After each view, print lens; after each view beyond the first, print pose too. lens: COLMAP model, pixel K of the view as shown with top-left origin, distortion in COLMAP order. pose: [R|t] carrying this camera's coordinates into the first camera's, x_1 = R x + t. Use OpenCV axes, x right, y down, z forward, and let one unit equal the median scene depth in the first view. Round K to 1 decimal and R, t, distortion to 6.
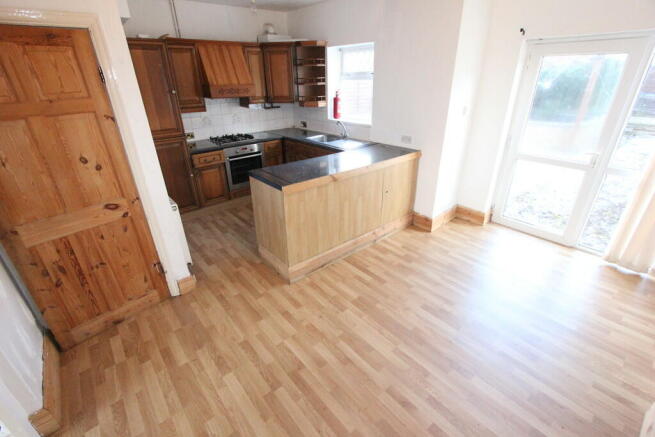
lens RADIAL K [[299.3, 0, 326.8], [0, 299.3, 218.1], [0, 0, 1]] dist [-0.001881, 0.000204]
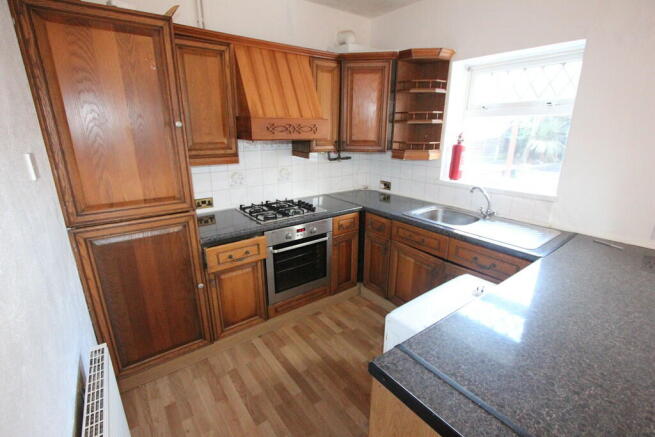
lens RADIAL K [[299.3, 0, 327.3], [0, 299.3, 220.5], [0, 0, 1]] dist [-0.001881, 0.000204]
pose [[0.998238, 0.033650, -0.048870, -0.199619], [-0.040448, 0.988522, -0.145560, -0.170131], [0.043411, 0.147280, 0.988142, 0.454923]]
